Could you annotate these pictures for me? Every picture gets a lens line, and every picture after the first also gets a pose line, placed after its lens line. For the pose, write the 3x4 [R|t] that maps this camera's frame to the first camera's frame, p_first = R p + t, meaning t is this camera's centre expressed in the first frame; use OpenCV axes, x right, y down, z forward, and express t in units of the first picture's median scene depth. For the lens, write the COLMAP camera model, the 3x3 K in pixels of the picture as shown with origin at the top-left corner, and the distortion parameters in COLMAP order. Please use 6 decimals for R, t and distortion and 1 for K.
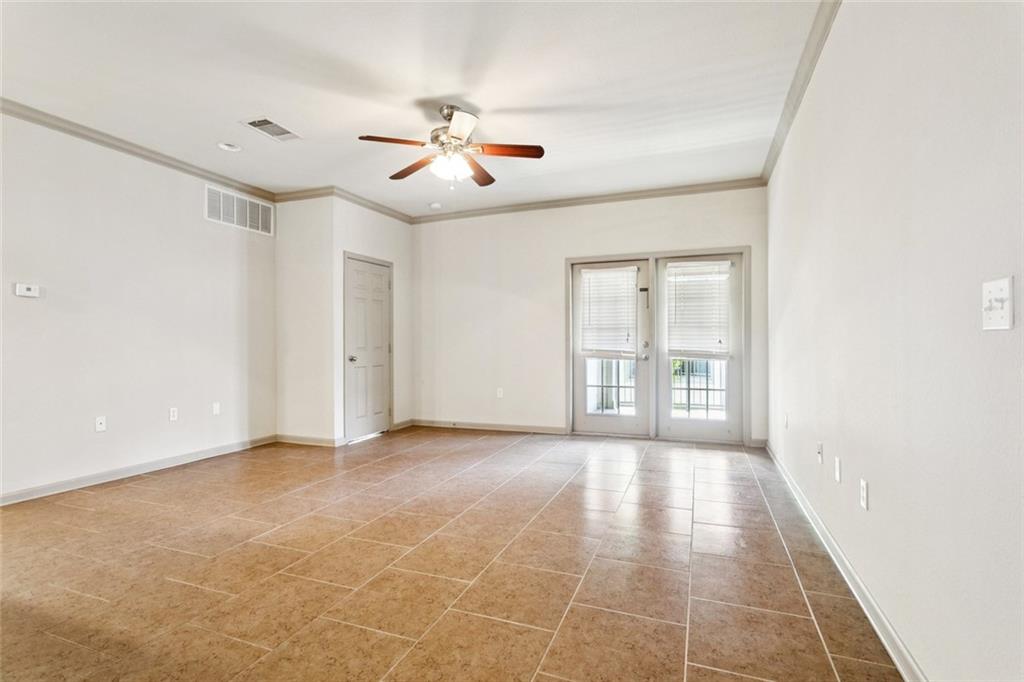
lens RADIAL K [[494.6, 0, 509.7], [0, 494.6, 340.6], [0, 0, 1]] dist [0.002784, -0.000033]
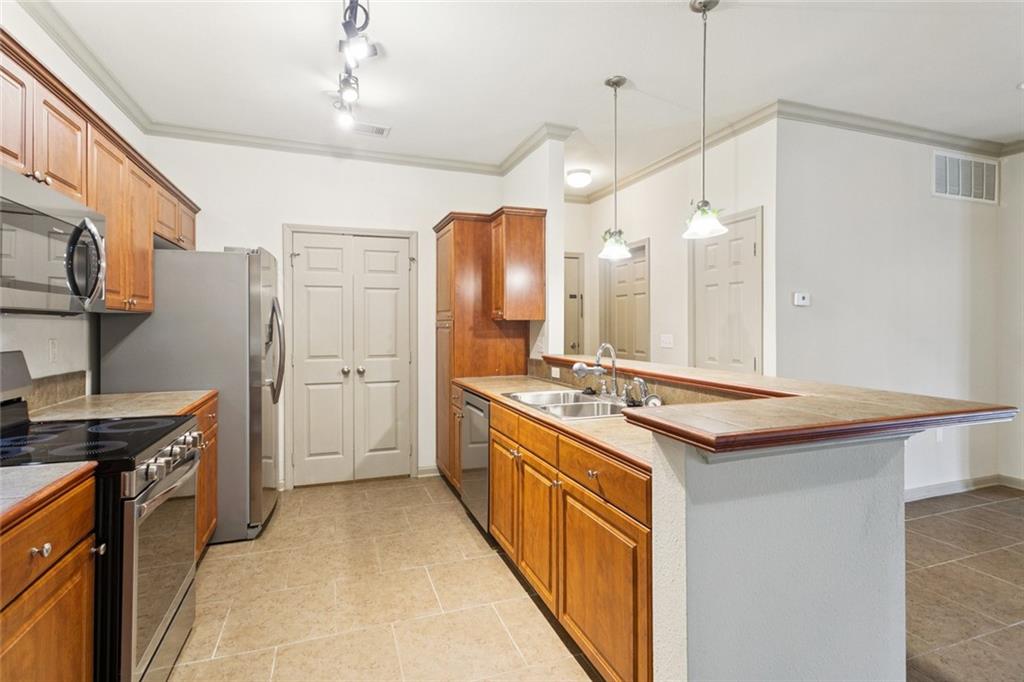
lens RADIAL K [[494.6, 0, 500.5], [0, 494.6, 322.1], [0, 0, 1]] dist [0.002784, -0.000033]
pose [[0.652598, -0.000756, -0.757704, -0.758563], [0.002198, 0.999997, 0.000896, -0.071951], [0.757701, -0.002250, 0.652598, -0.066220]]
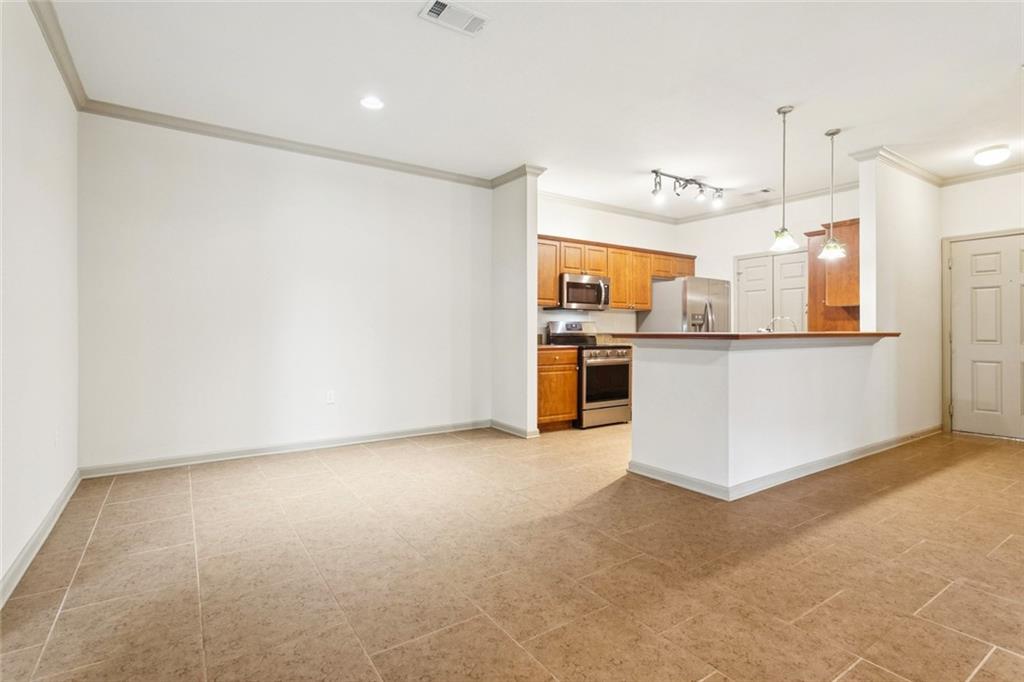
lens RADIAL K [[494.6, 0, 509.4], [0, 494.6, 334.6], [0, 0, 1]] dist [0.002784, -0.000033]
pose [[-0.572426, 0.009678, -0.819899, 0.319870], [0.004551, 0.999952, 0.008626, 0.001264], [0.819944, 0.001206, -0.572443, 0.815166]]
